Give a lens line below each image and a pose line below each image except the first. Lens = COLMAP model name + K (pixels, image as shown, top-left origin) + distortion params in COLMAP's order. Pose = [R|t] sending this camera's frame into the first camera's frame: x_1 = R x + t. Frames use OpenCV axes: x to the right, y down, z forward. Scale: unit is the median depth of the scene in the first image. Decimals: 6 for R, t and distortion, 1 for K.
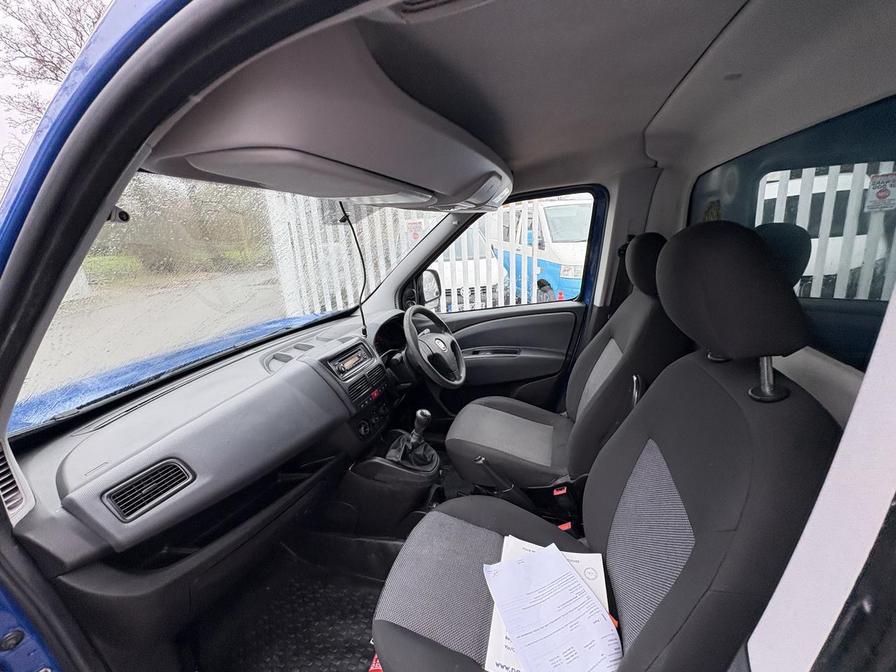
lens RADIAL K [[356.7, 0, 448.0], [0, 356.7, 336.0], [0, 0, 1]] dist [0.000194, -0.000065]
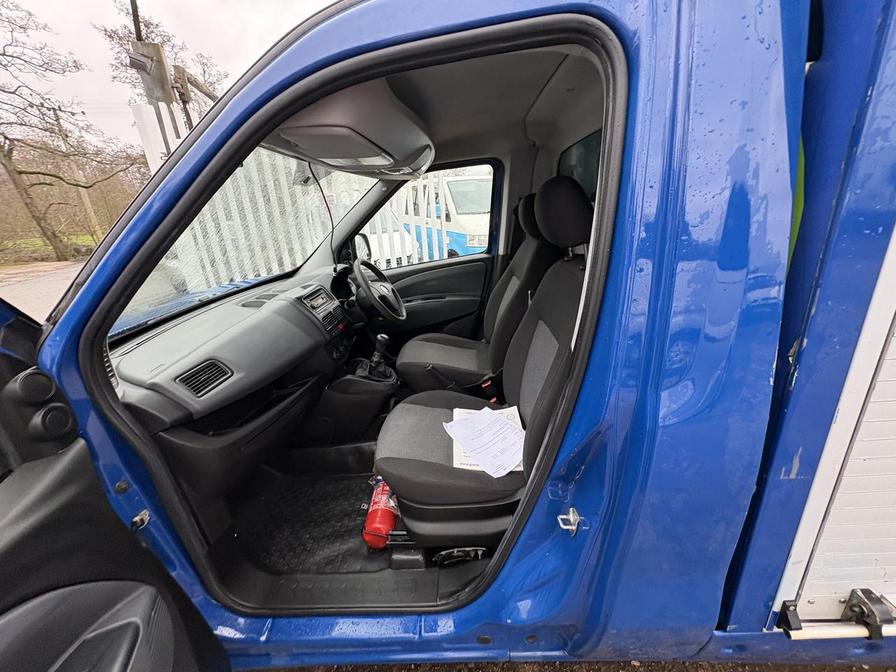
lens RADIAL K [[356.7, 0, 448.0], [0, 356.7, 336.0], [0, 0, 1]] dist [0.000194, -0.000065]
pose [[0.966004, -0.095620, 0.240194, -0.136961], [0.082189, 0.994472, 0.065350, 0.136958], [-0.245115, -0.043387, 0.968523, -0.281476]]
